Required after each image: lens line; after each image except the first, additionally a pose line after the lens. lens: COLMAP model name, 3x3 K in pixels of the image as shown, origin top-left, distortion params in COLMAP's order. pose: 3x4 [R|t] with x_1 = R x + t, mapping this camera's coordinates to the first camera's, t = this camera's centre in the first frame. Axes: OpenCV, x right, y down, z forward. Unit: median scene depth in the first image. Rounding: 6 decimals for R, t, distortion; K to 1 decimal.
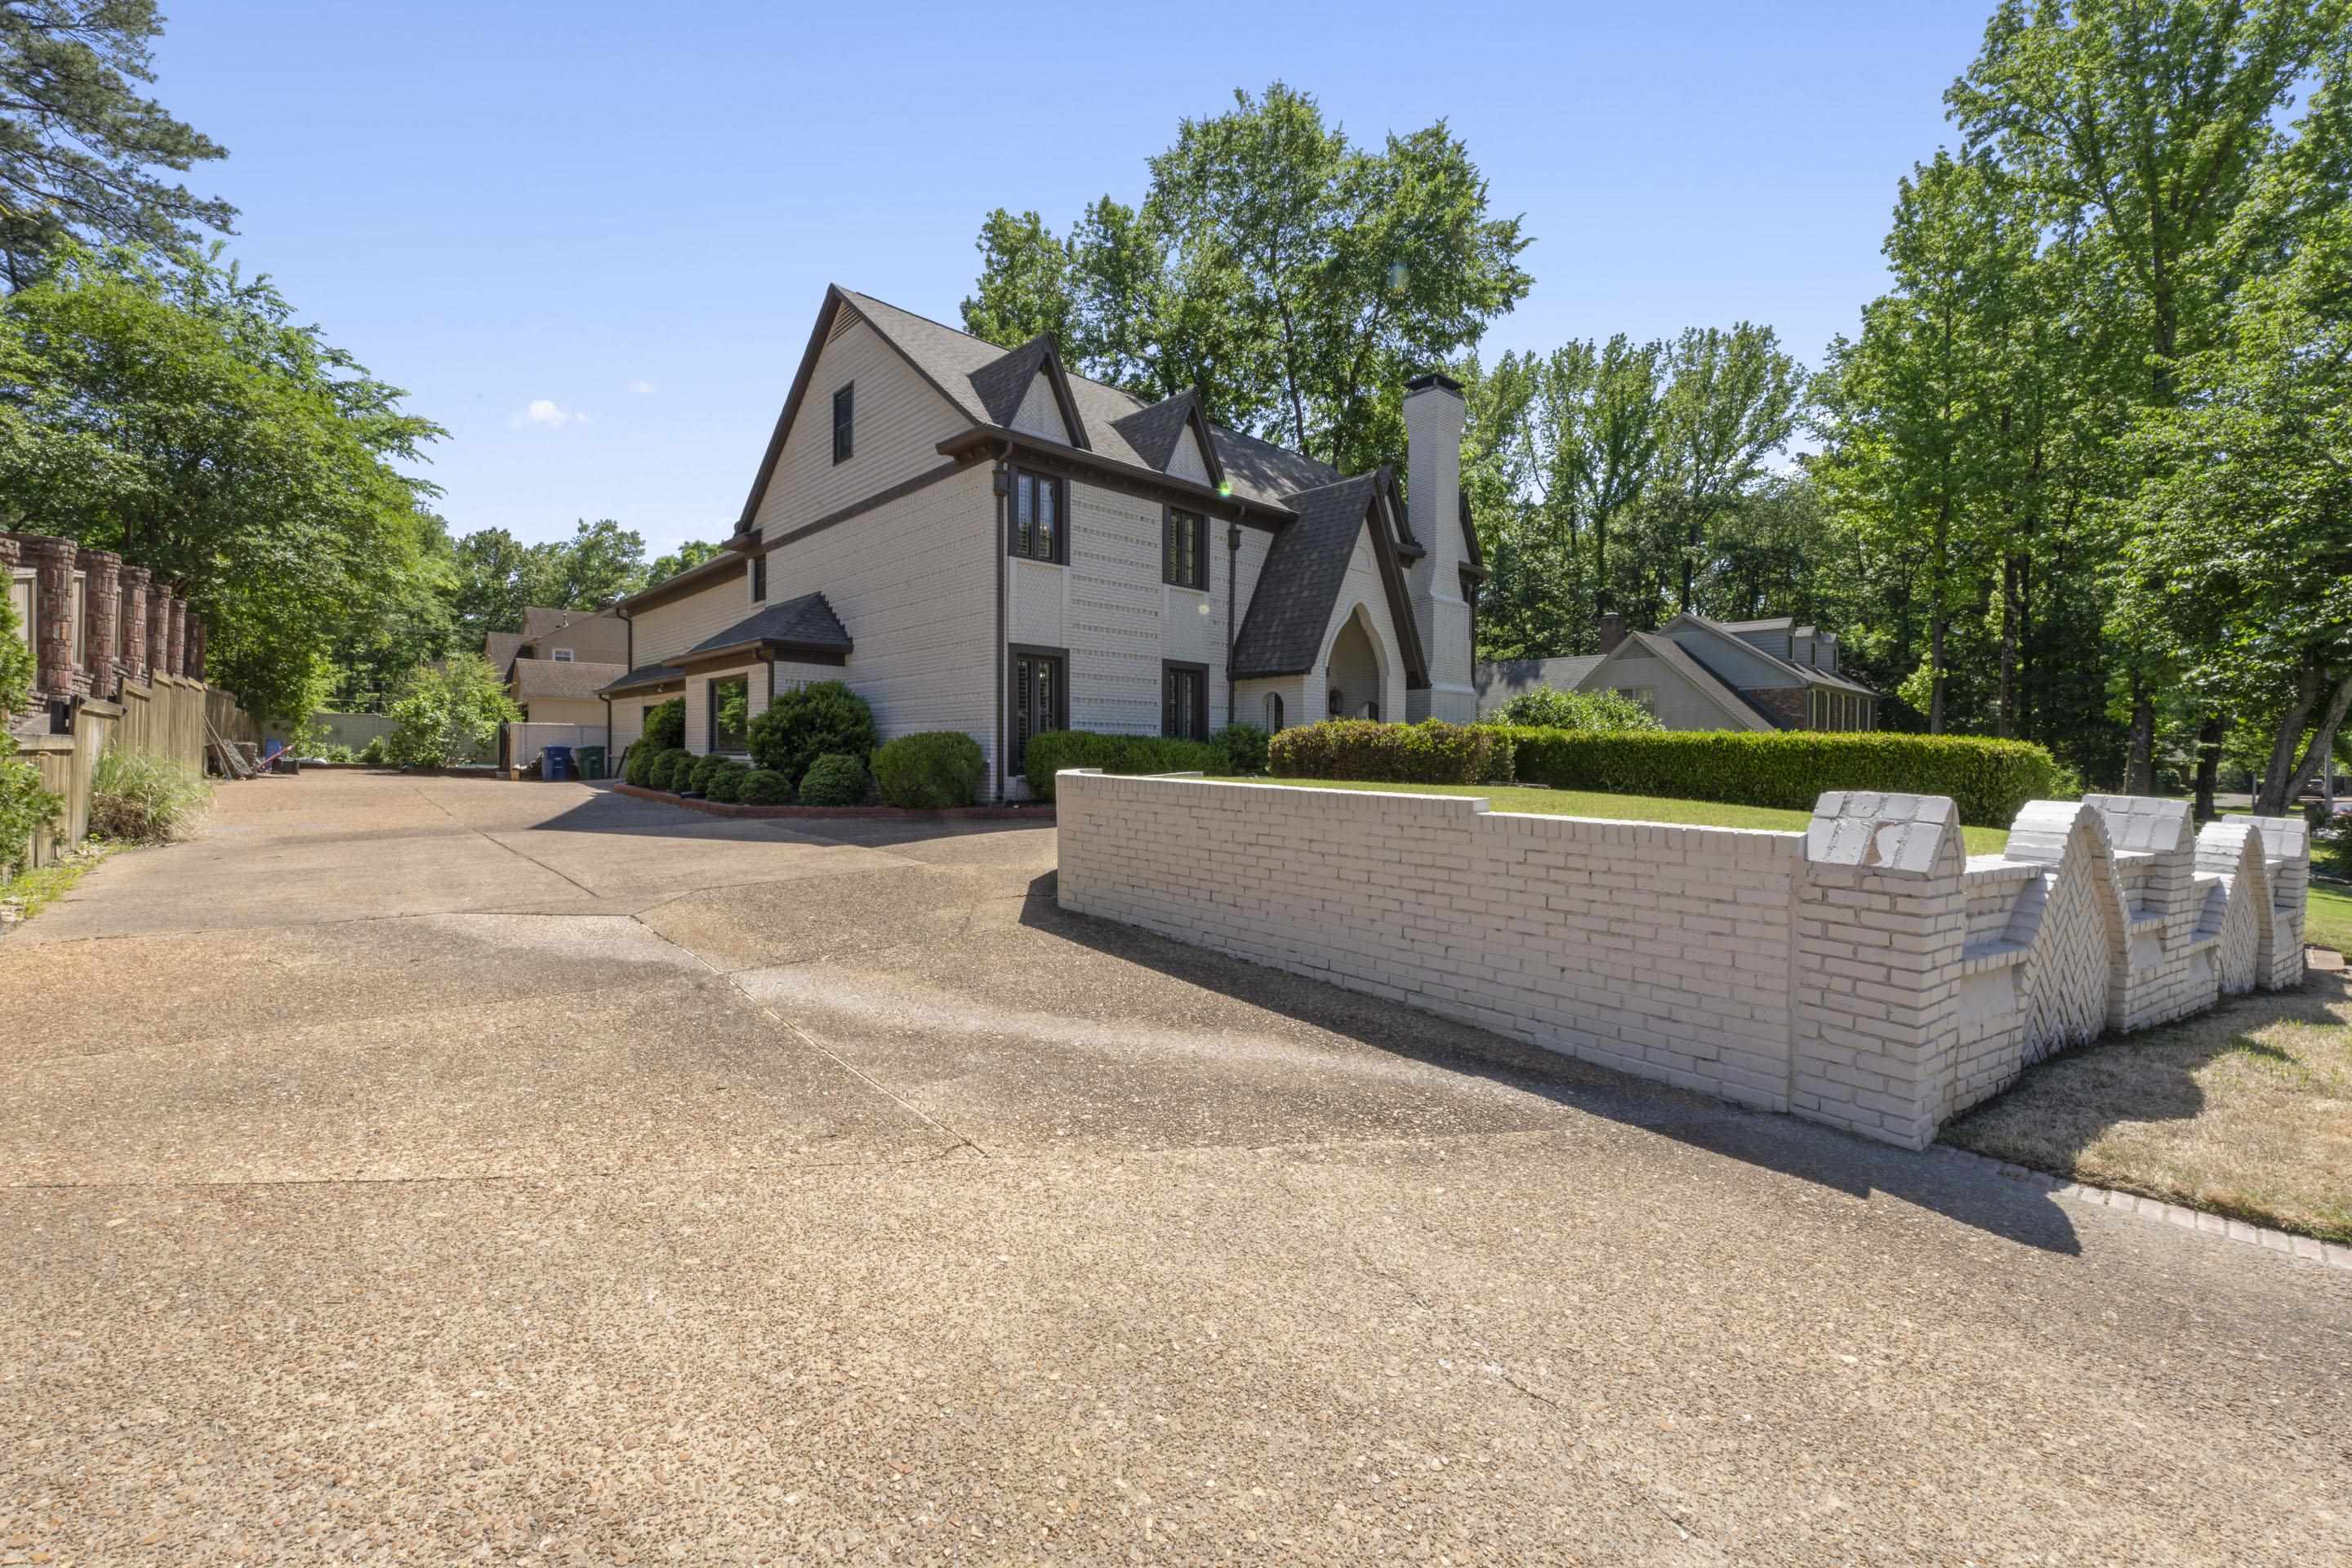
lens RADIAL K [[964.2, 0, 1180.3], [0, 964.2, 768.1], [0, 0, 1]] dist [-0.002627, -0.000239]
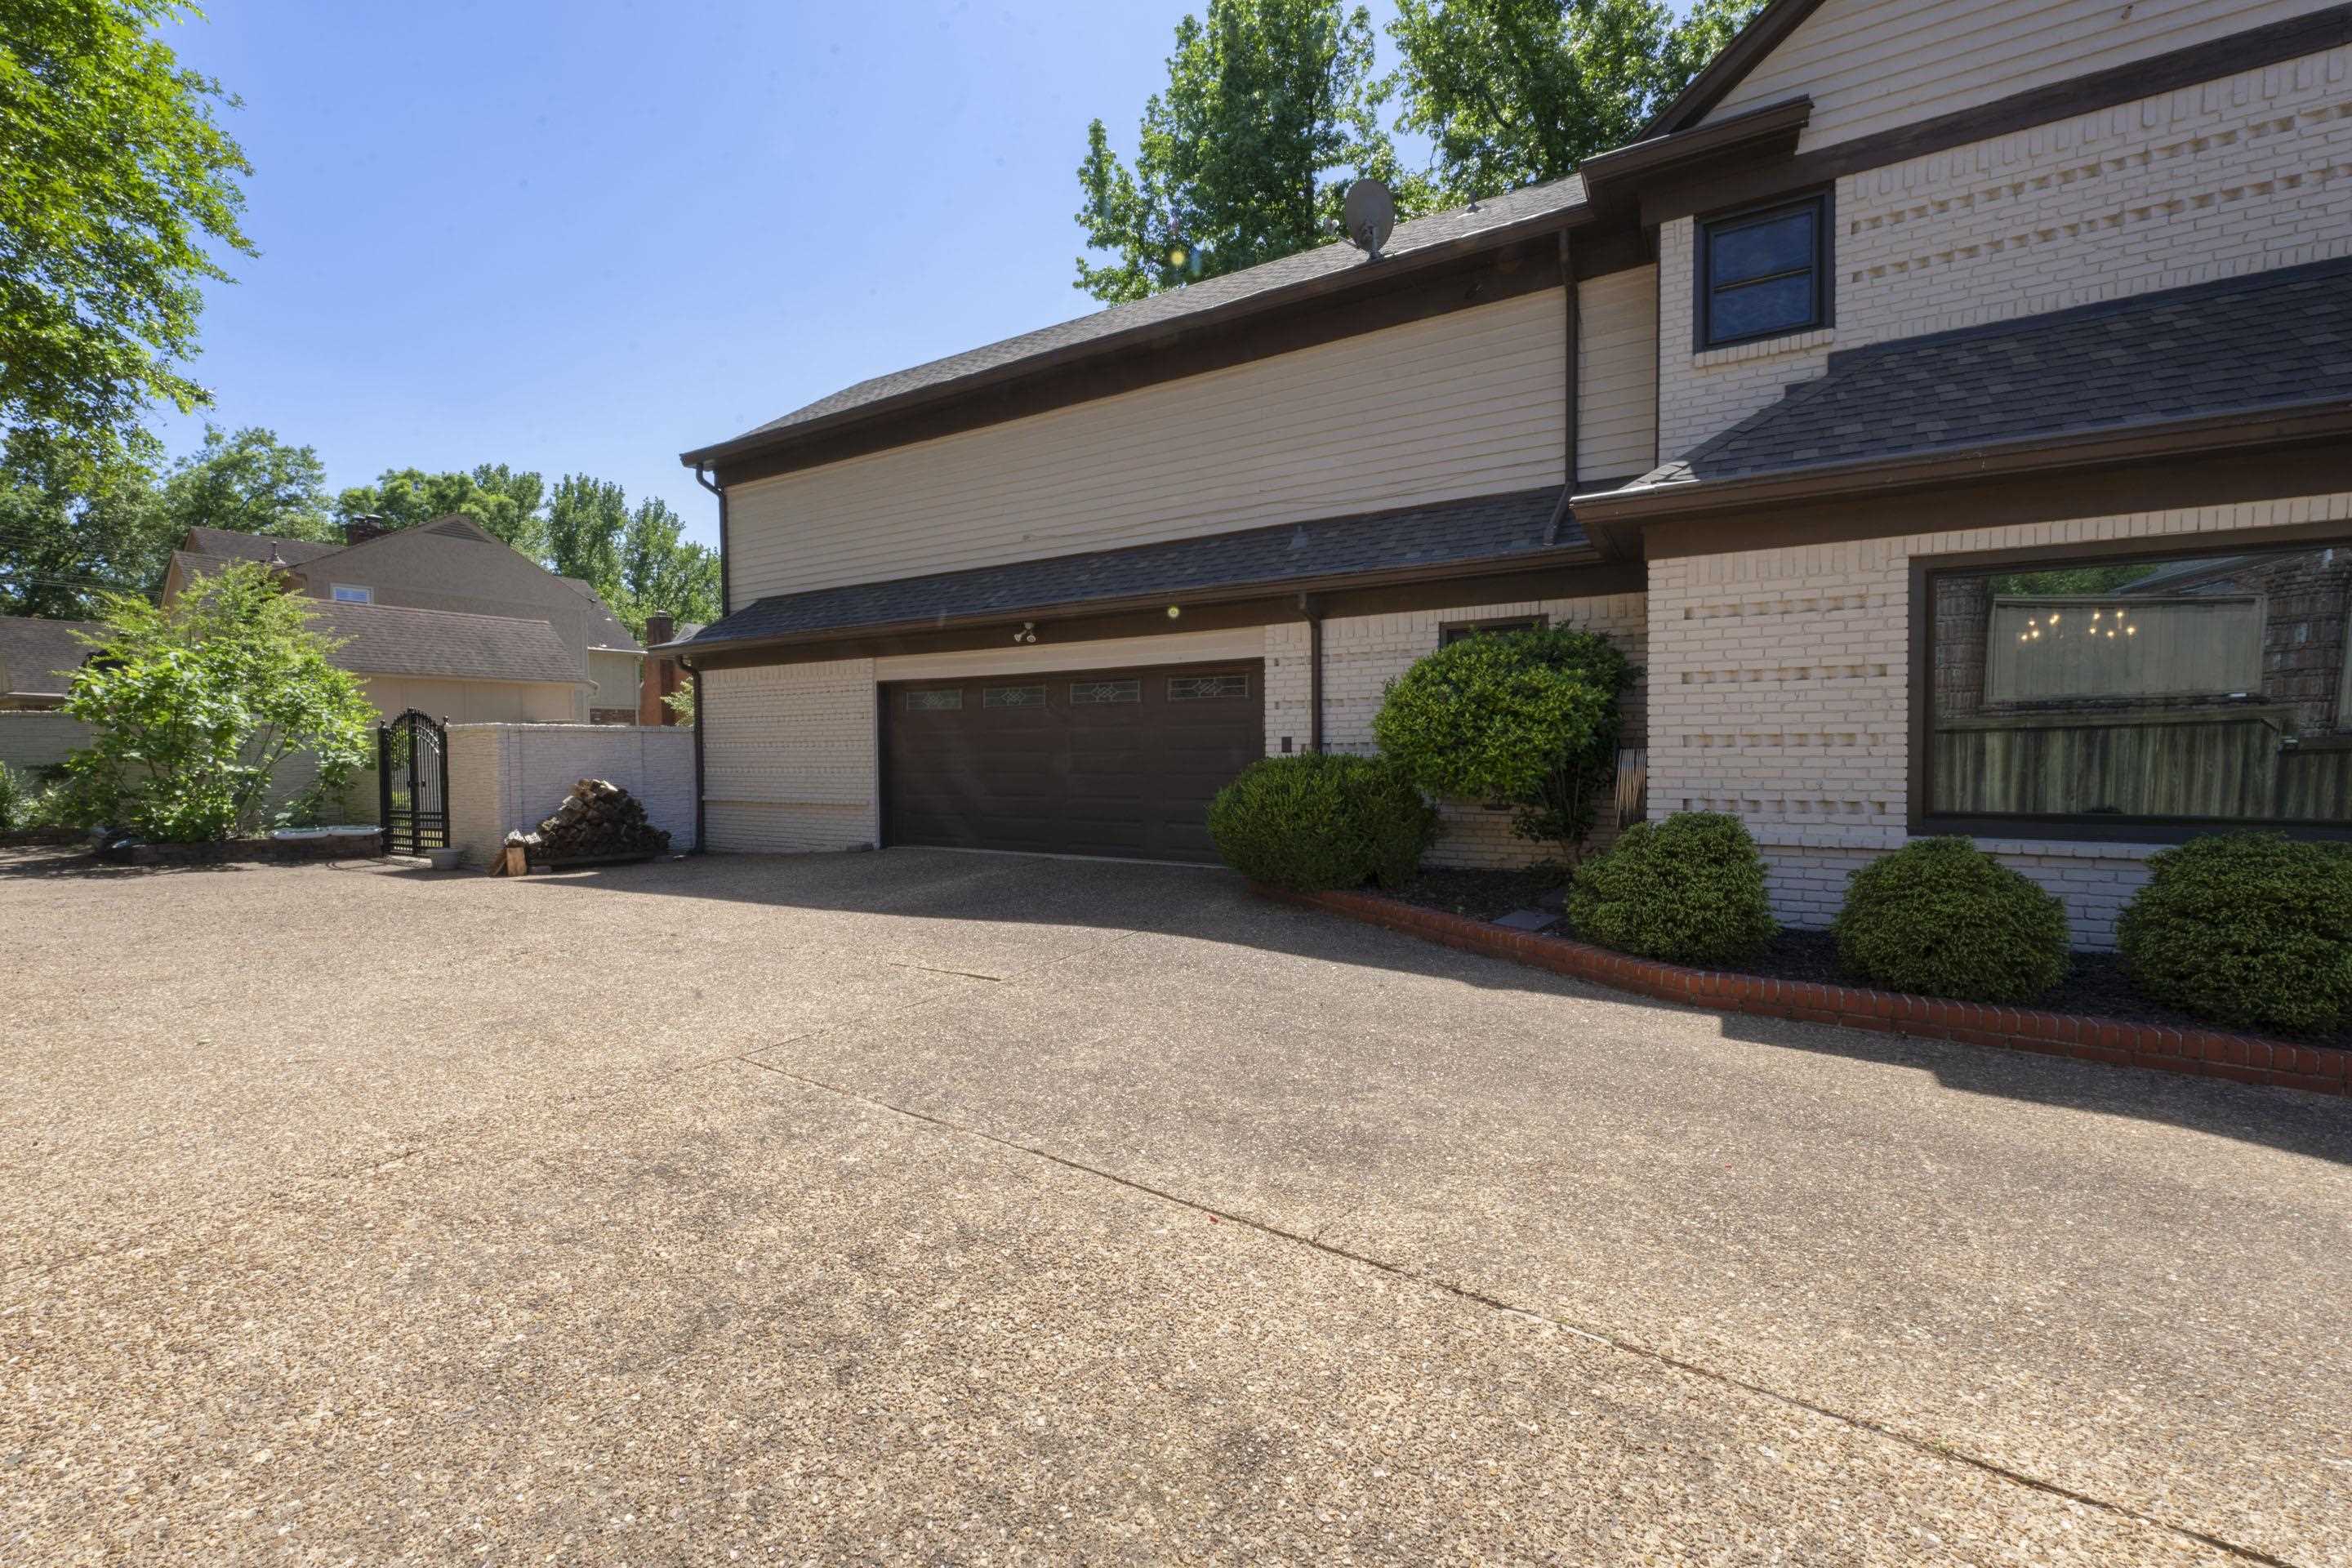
lens RADIAL K [[964.2, 0, 1172.7], [0, 964.2, 786.5], [0, 0, 1]] dist [-0.002627, -0.000239]
pose [[0.962354, -0.020335, 0.271038, -0.166016], [0.015717, 0.999692, 0.019199, -0.007764], [-0.271345, -0.014216, 0.962377, 0.172138]]
